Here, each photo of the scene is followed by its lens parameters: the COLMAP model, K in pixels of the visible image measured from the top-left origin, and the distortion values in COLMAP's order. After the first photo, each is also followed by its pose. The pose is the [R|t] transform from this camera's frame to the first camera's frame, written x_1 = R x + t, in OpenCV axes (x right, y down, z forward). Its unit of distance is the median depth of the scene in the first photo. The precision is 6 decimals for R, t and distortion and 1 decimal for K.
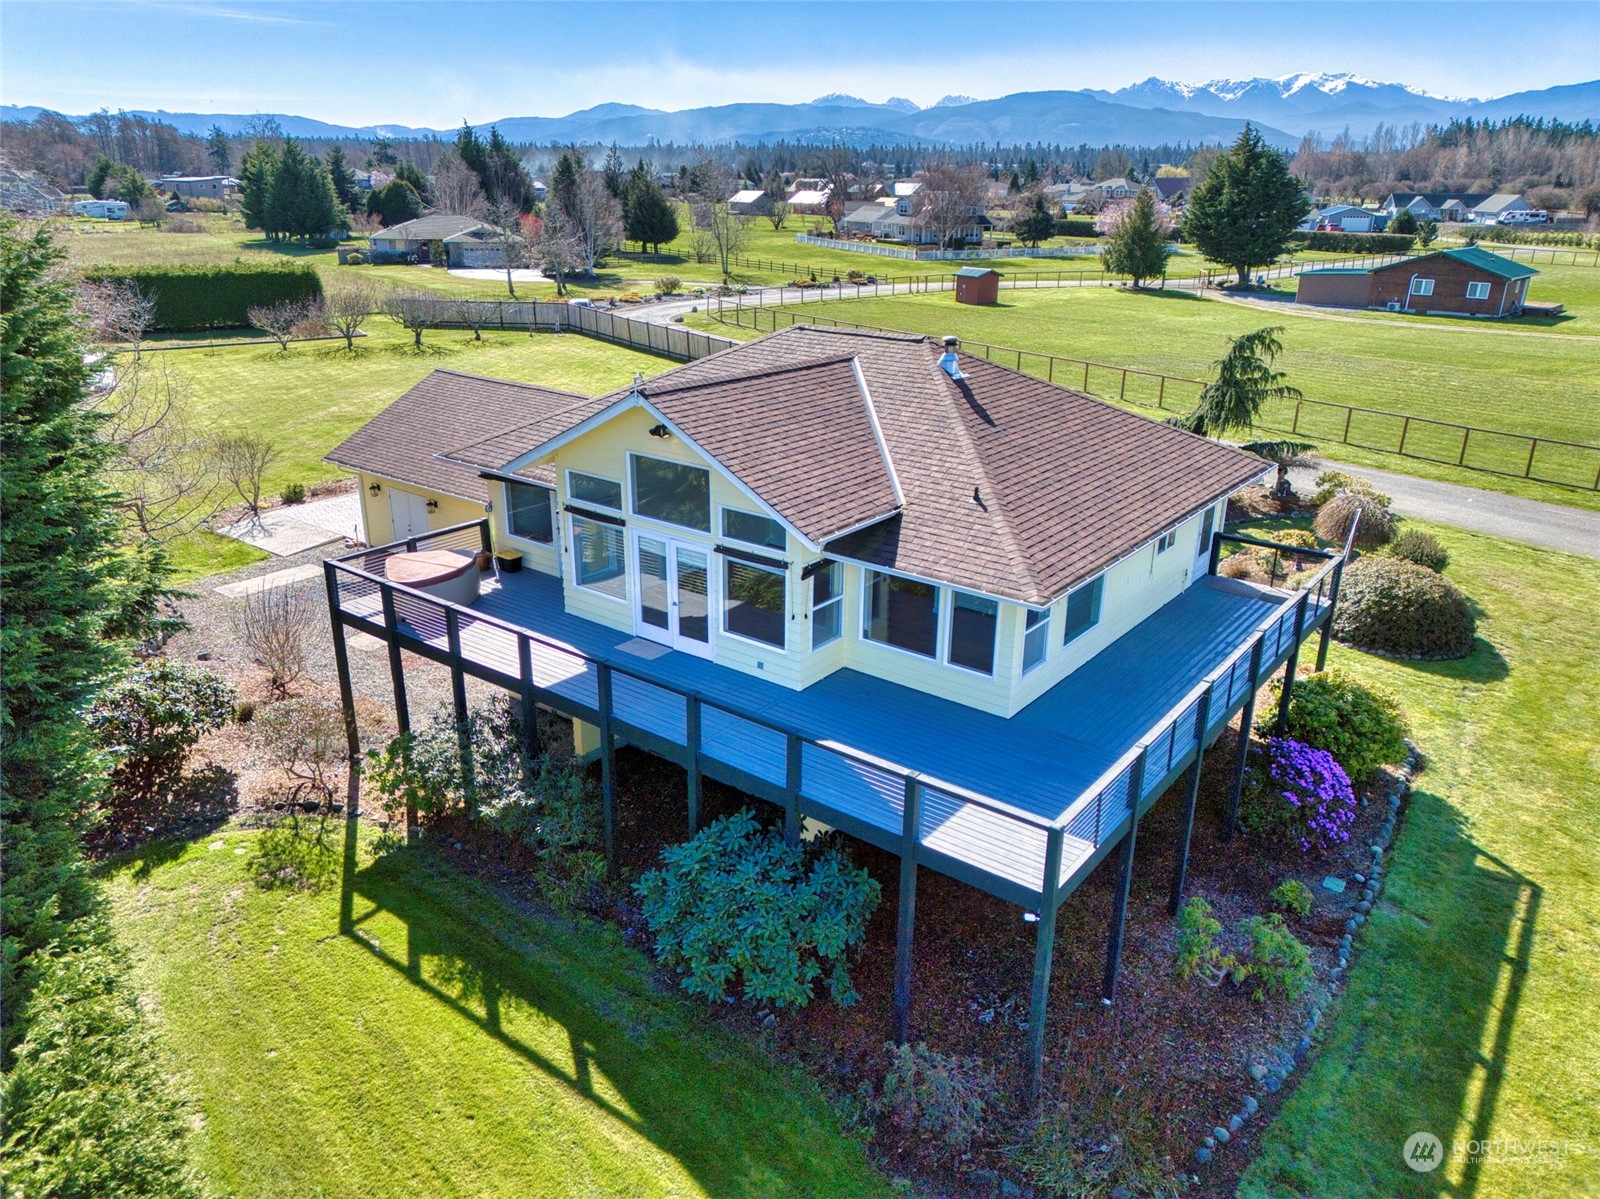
lens RADIAL K [[1125.4, 0, 800.1], [0, 1125.4, 593.8], [0, 0, 1]] dist [0.090776, -0.077565]
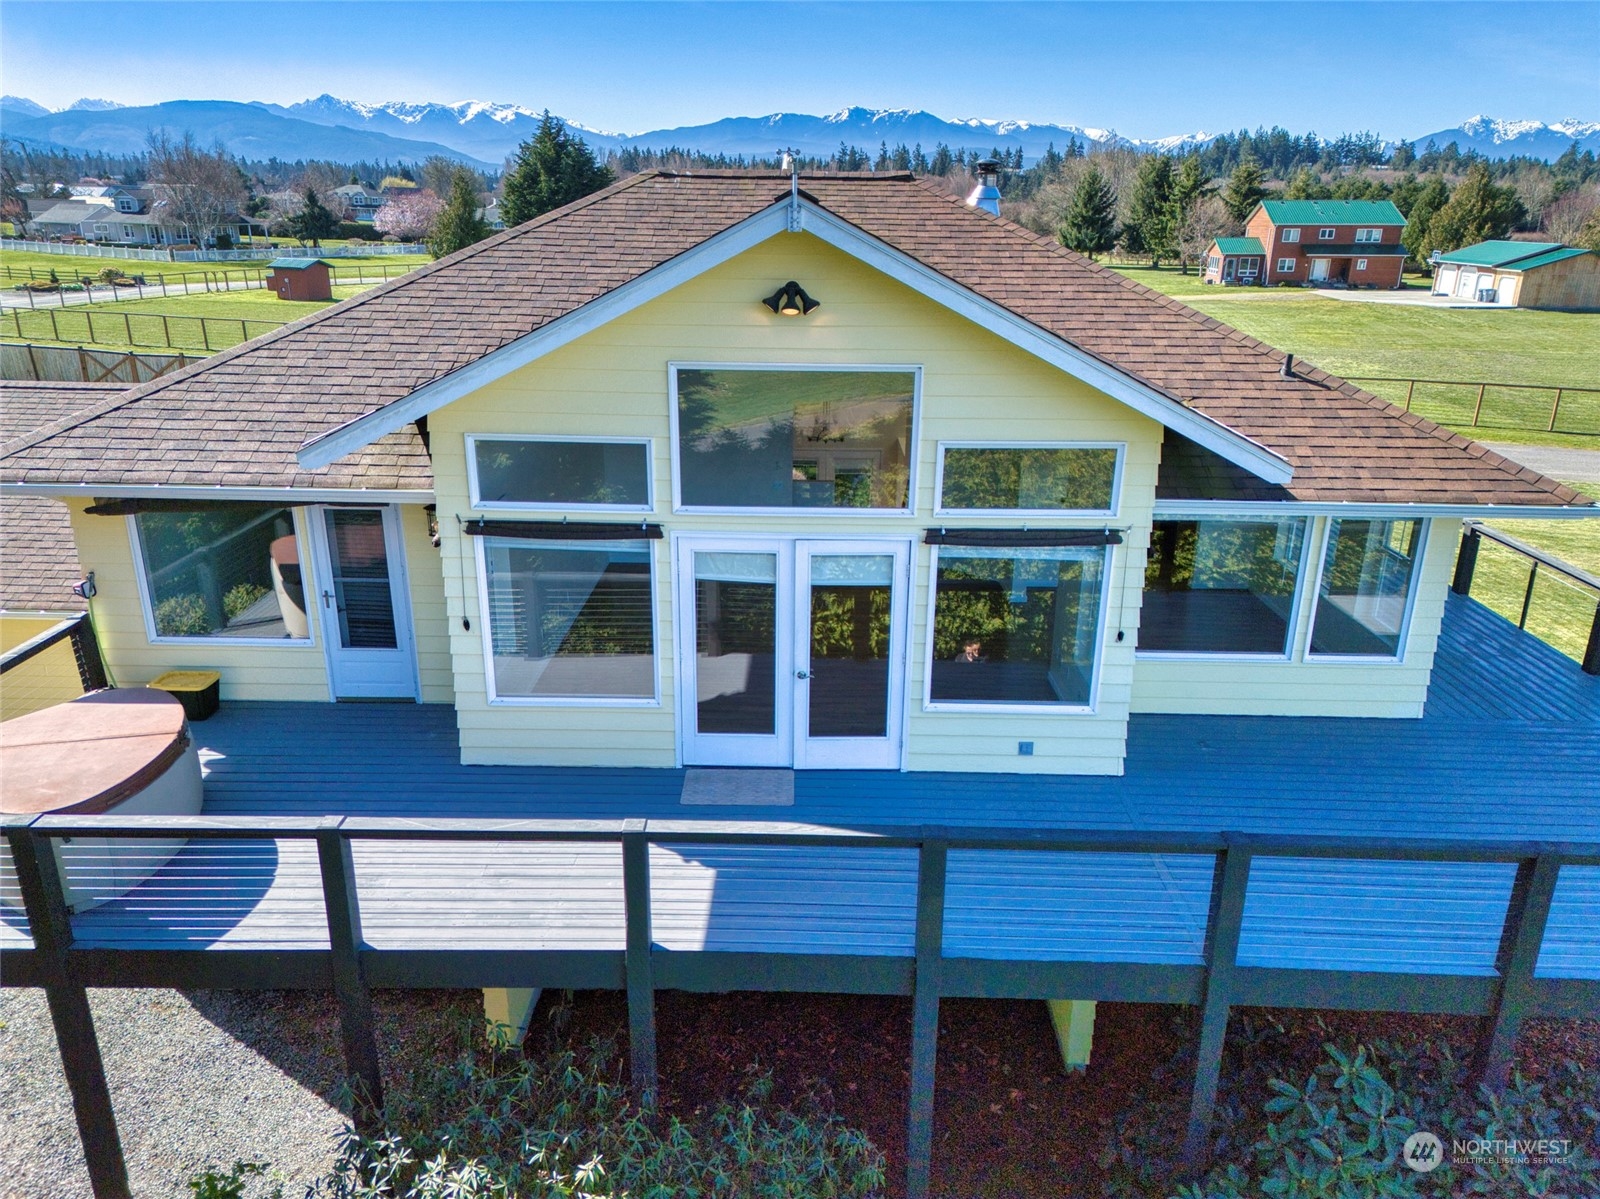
lens RADIAL K [[1125.4, 0, 800.1], [0, 1125.4, 593.8], [0, 0, 1]] dist [0.090776, -0.077565]
pose [[0.800054, -0.195701, 0.567112, -0.308283], [0.206058, 0.977430, 0.046598, -0.038904], [-0.563431, 0.079577, 0.822322, 0.495180]]
